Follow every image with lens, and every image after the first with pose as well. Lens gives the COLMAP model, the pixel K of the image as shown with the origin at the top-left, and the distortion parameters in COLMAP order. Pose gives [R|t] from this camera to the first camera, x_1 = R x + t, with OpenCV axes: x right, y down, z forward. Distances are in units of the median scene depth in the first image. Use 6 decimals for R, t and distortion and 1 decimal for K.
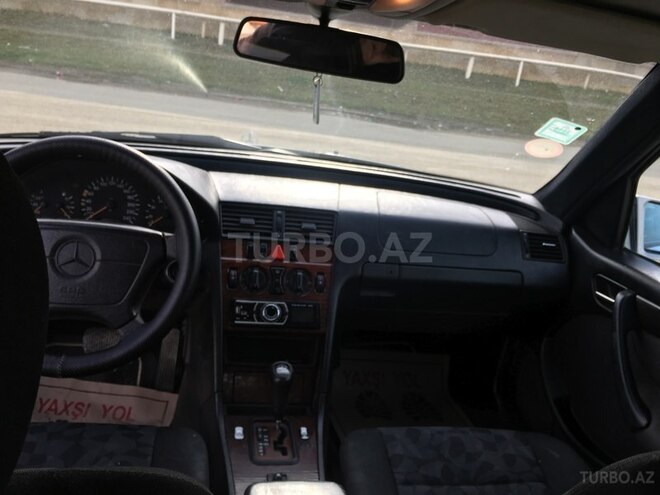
lens RADIAL K [[568.4, 0, 325.9], [0, 568.4, 251.2], [0, 0, 1]] dist [0.067420, -0.099964]
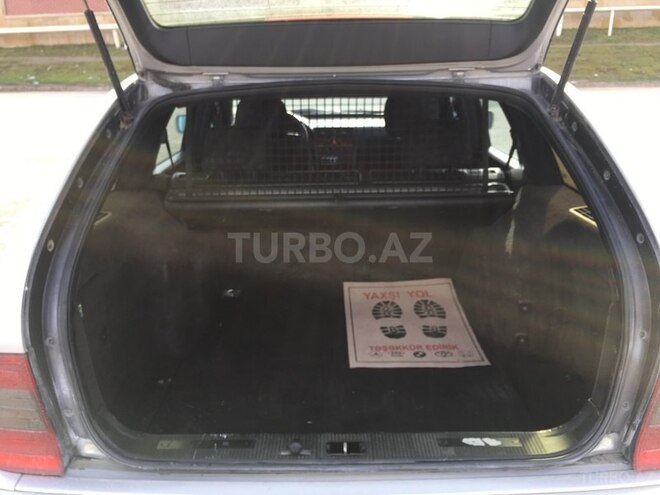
lens RADIAL K [[568.4, 0, 327.7], [0, 568.4, 247.2], [0, 0, 1]] dist [0.067420, -0.099964]
pose [[0.973152, -0.086082, -0.213460, 0.029318], [0.090628, 0.995817, 0.011582, 0.031575], [0.211570, -0.030617, 0.976883, -0.121947]]
